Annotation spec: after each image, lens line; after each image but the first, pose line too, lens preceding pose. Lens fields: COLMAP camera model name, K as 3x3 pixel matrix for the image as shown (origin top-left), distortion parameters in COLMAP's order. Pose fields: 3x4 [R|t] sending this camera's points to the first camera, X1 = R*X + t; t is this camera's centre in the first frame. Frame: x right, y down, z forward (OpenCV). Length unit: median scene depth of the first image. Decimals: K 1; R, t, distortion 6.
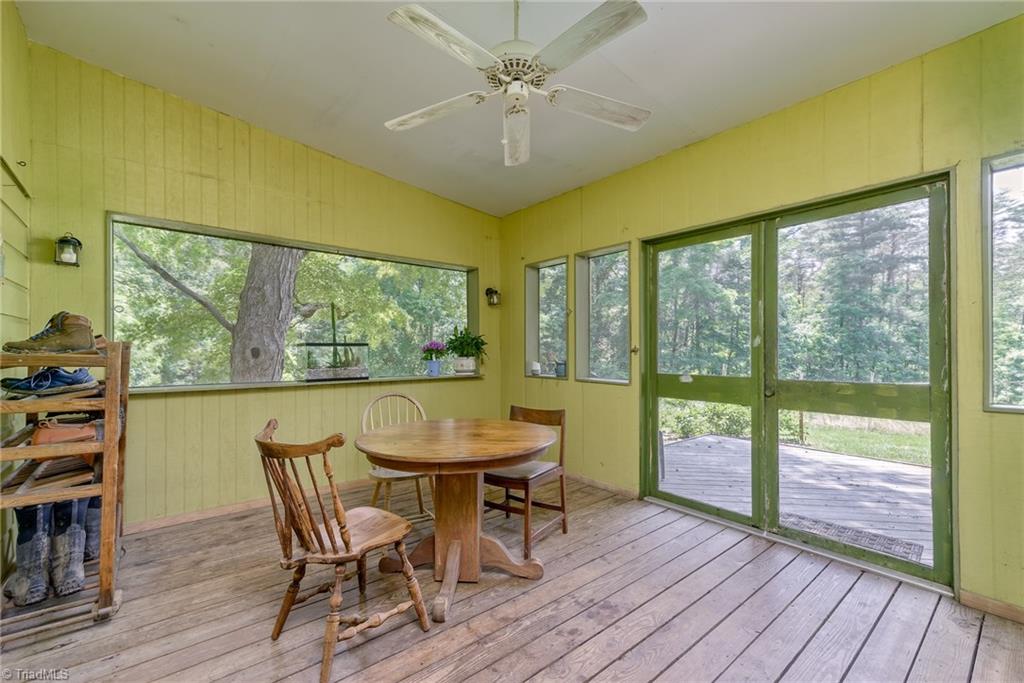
lens RADIAL K [[431.3, 0, 512.0], [0, 431.3, 341.5], [0, 0, 1]] dist [0.000018, 0.000021]
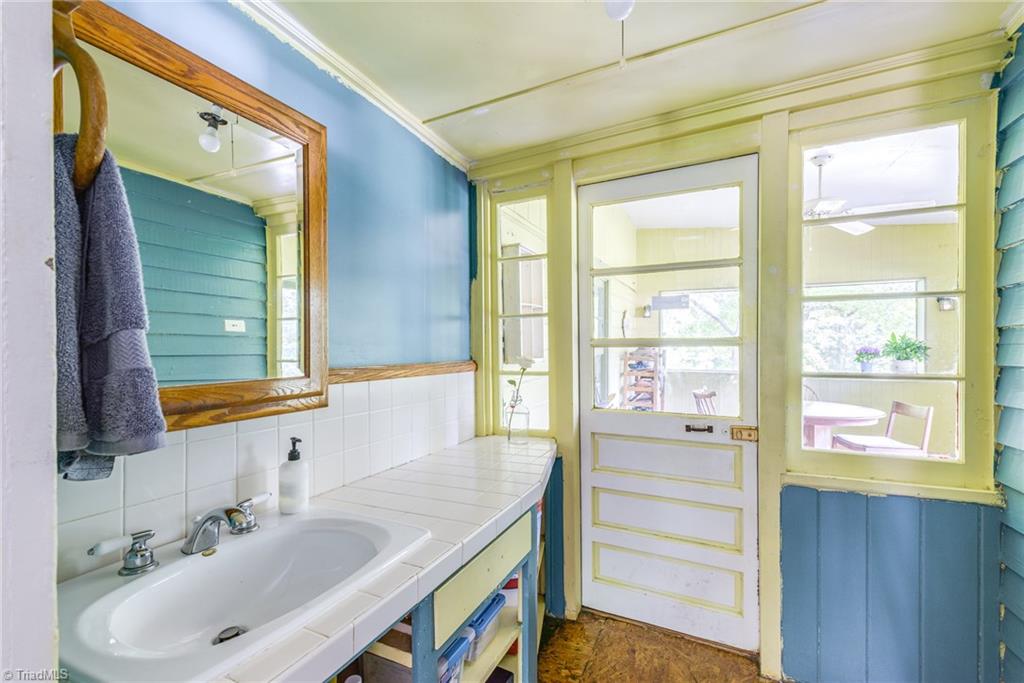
lens RADIAL K [[431.3, 0, 512.0], [0, 431.3, 341.5], [0, 0, 1]] dist [0.000018, 0.000021]
pose [[0.398516, -0.013518, -0.917062, 1.074266], [0.026674, 0.999639, -0.003144, -0.071377], [0.916773, -0.023209, 0.398733, -0.799967]]
